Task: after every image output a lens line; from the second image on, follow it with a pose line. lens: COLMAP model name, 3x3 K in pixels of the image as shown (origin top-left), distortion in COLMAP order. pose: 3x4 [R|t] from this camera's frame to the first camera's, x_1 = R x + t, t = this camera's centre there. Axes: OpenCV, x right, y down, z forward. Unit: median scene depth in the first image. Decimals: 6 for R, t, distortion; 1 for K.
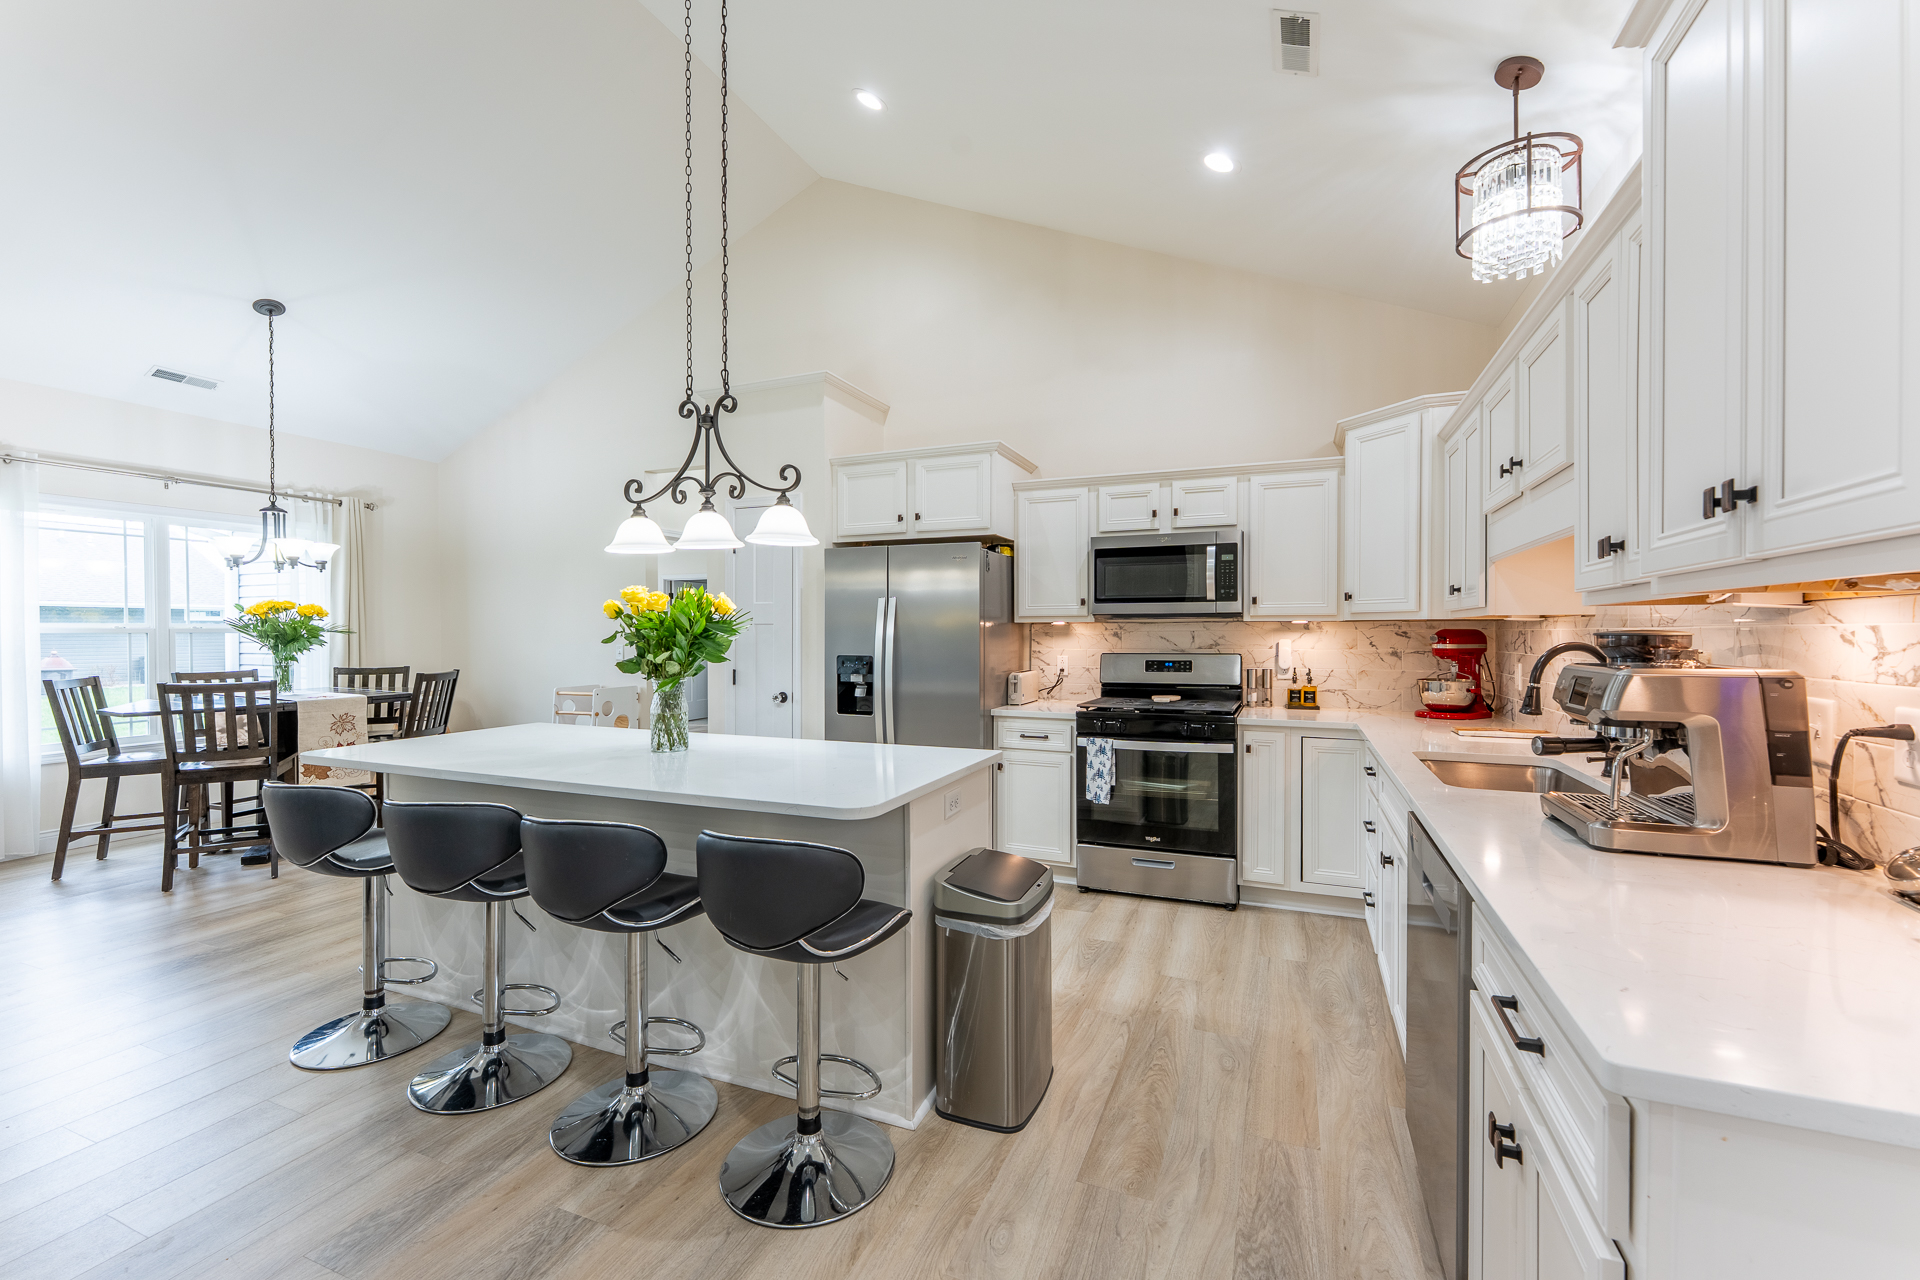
lens RADIAL K [[781.6, 0, 966.8], [0, 781.6, 638.8], [0, 0, 1]] dist [-0.000119, 0.000036]
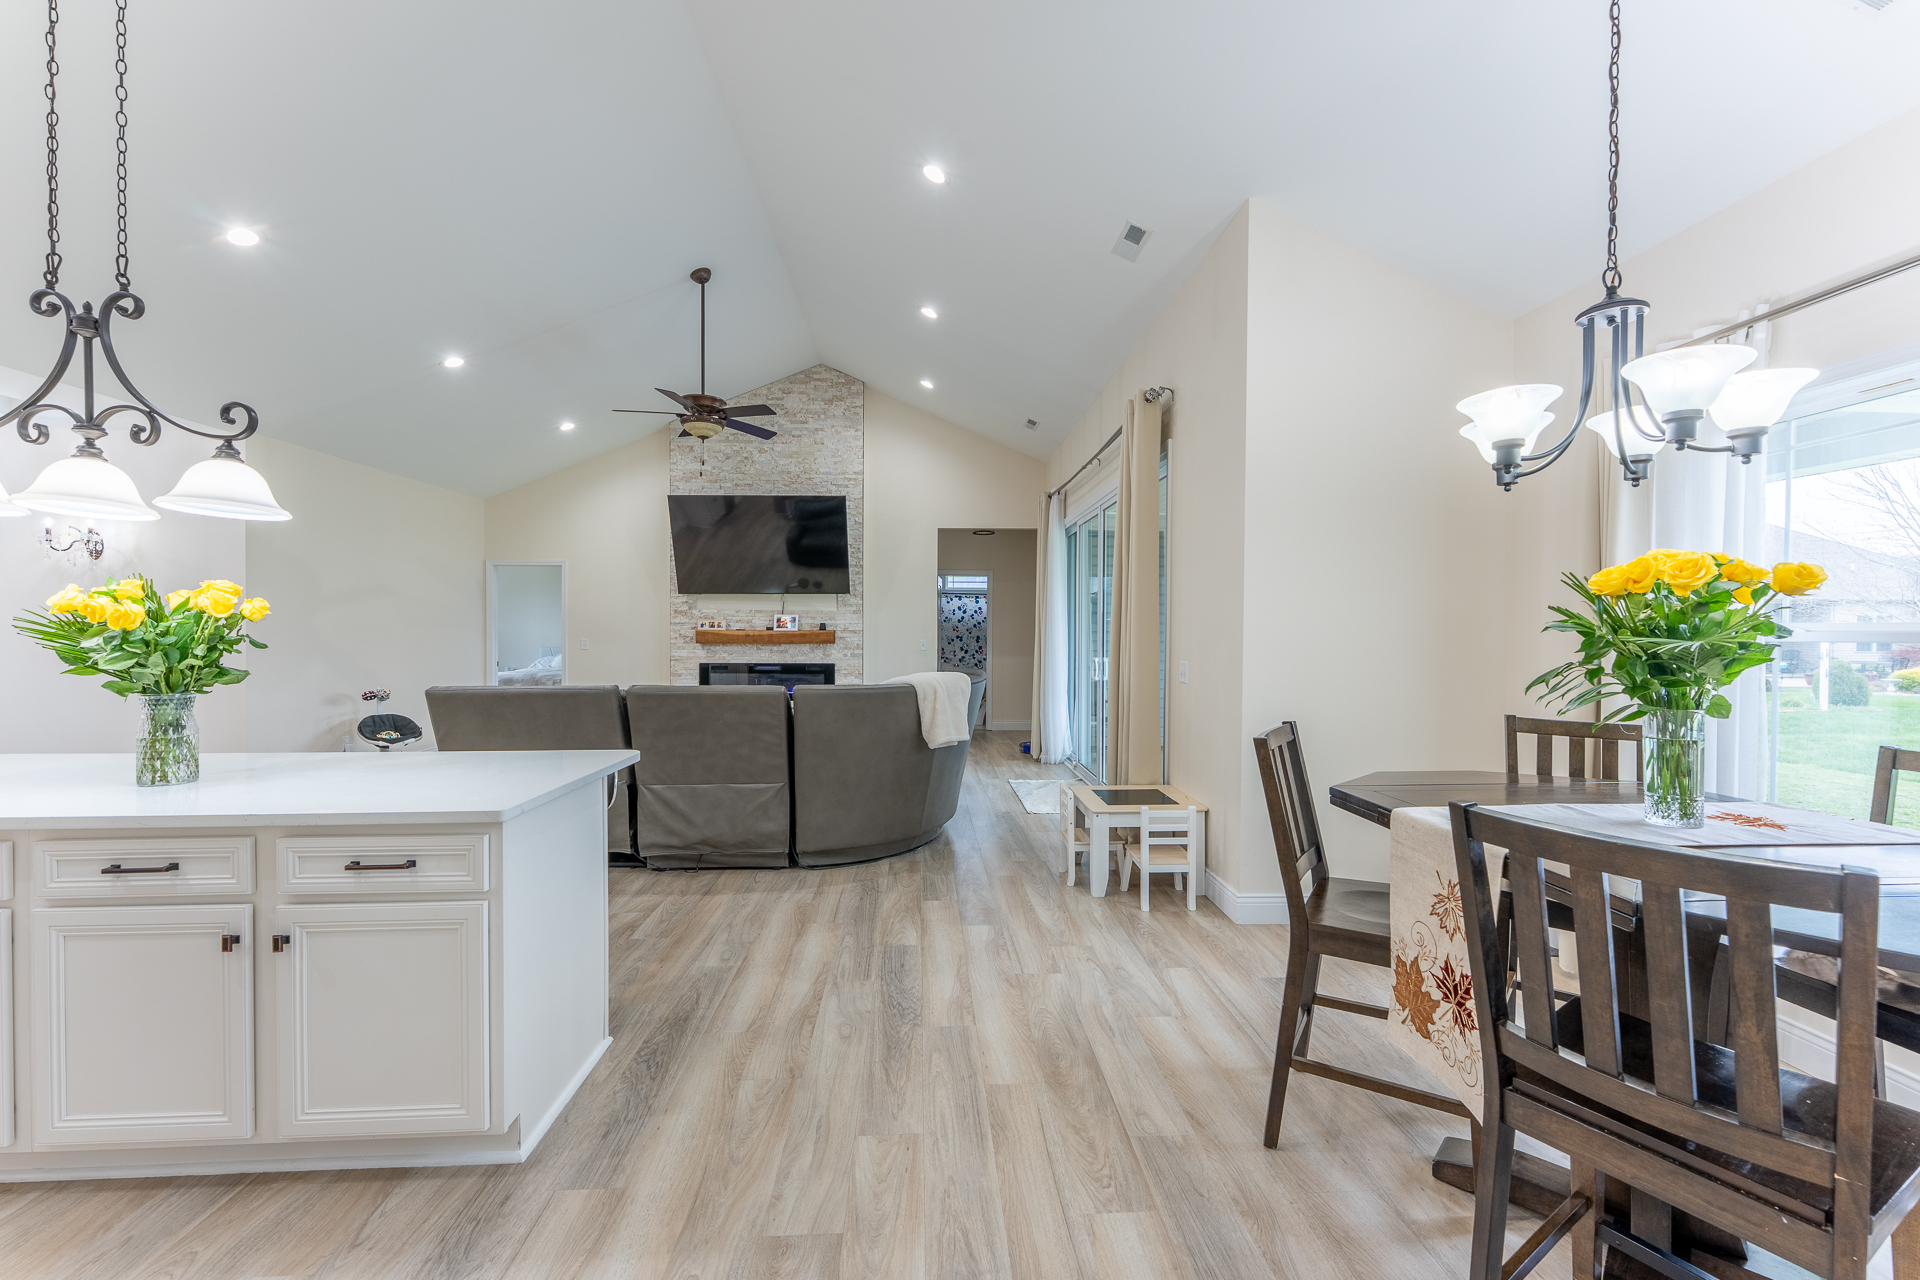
lens RADIAL K [[768.0, 0, 965.8], [0, 768.0, 639.7], [0, 0, 1]] dist [-0.001444, 0.000024]
pose [[-0.901290, 0.003201, -0.433204, -0.514816], [-0.005927, 0.999788, 0.019717, -0.016930], [0.433175, 0.020339, -0.901080, 1.366387]]
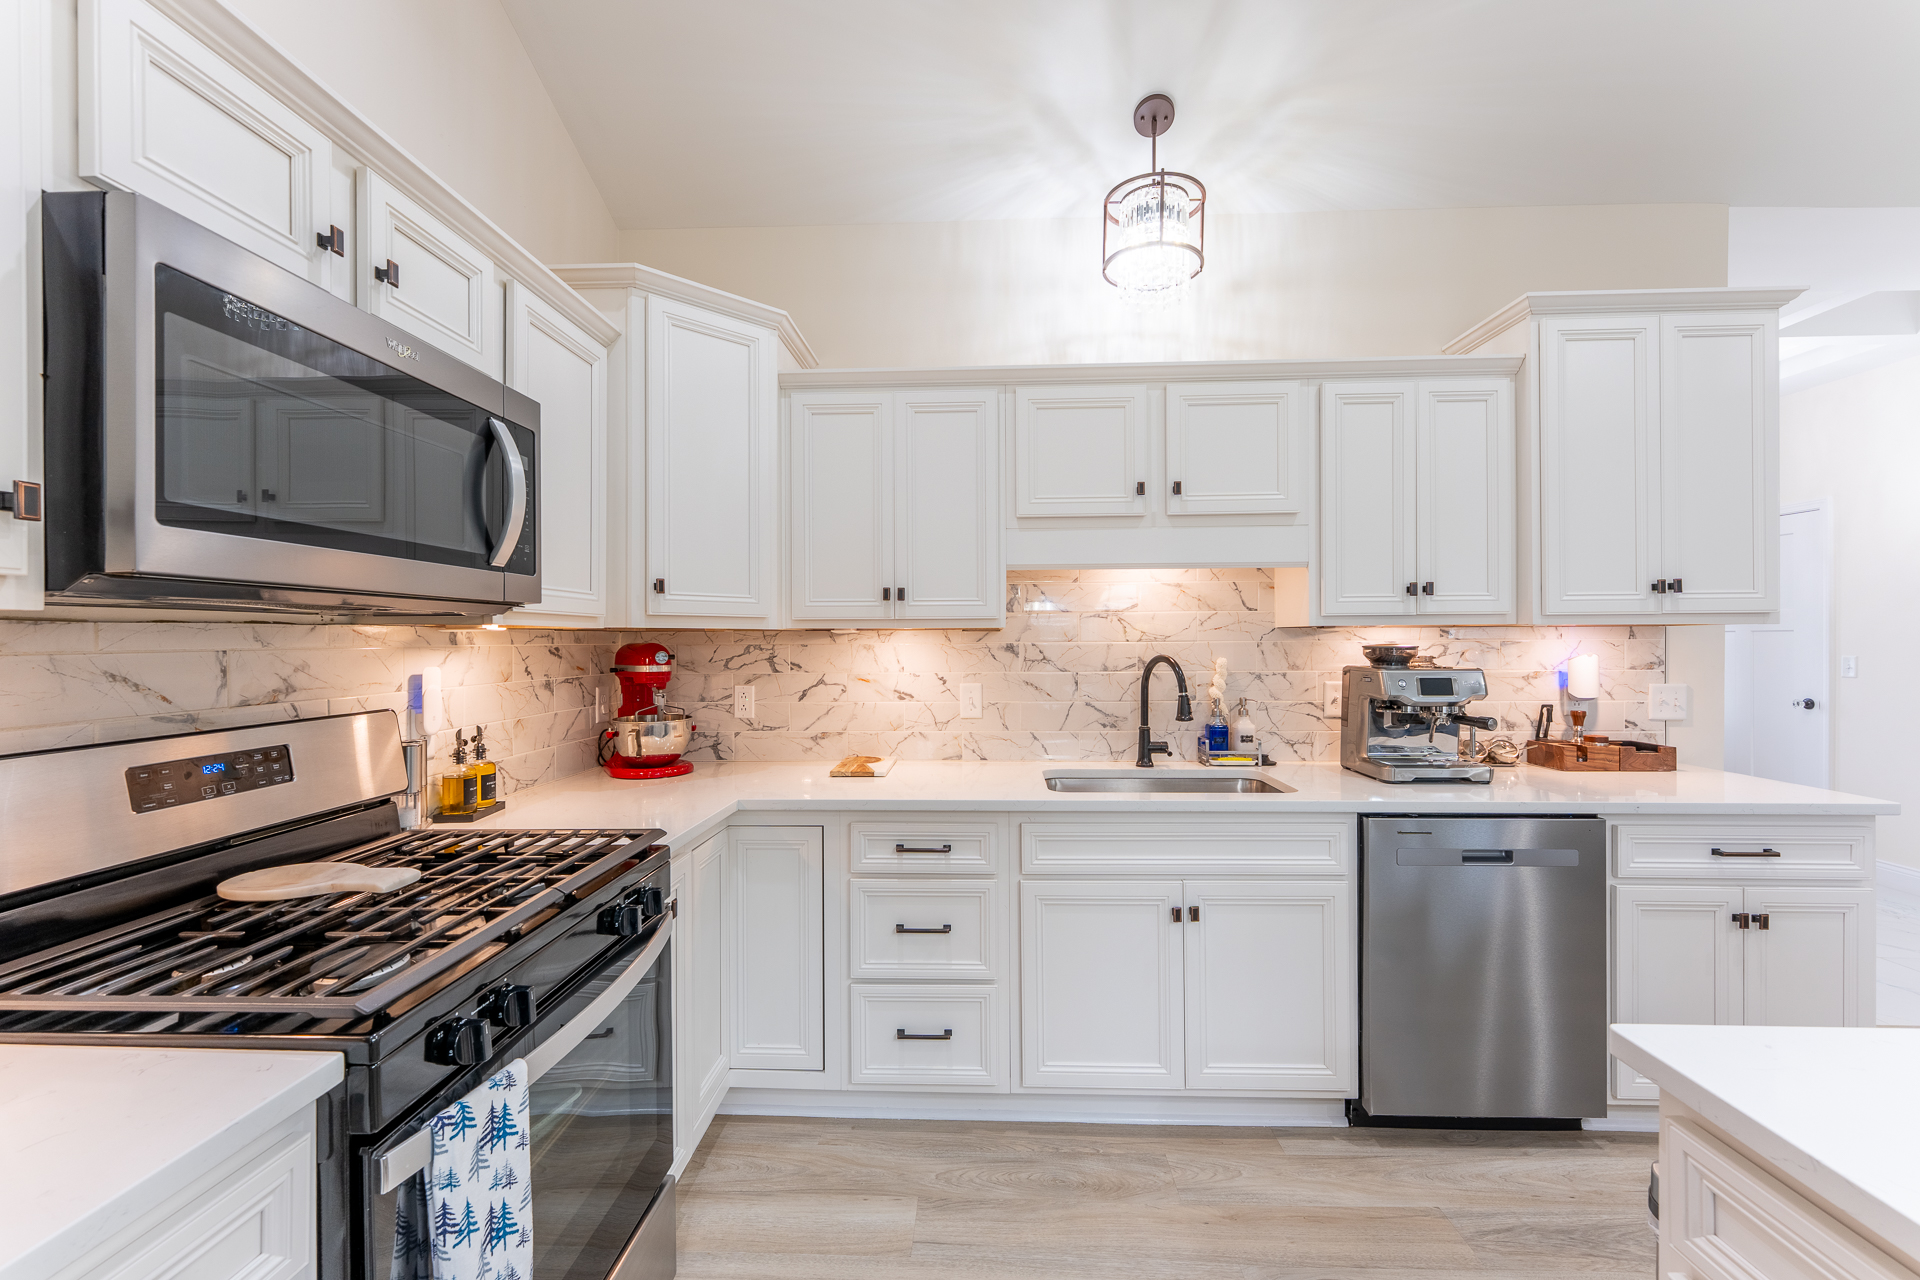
lens RADIAL K [[777.5, 0, 962.5], [0, 777.5, 642.0], [0, 0, 1]] dist [-0.000526, -0.000140]
pose [[-0.342983, -0.001214, 0.939341, -0.107768], [0.011514, 0.999919, 0.005496, -0.012748], [-0.939271, 0.012700, -0.342941, 0.883468]]
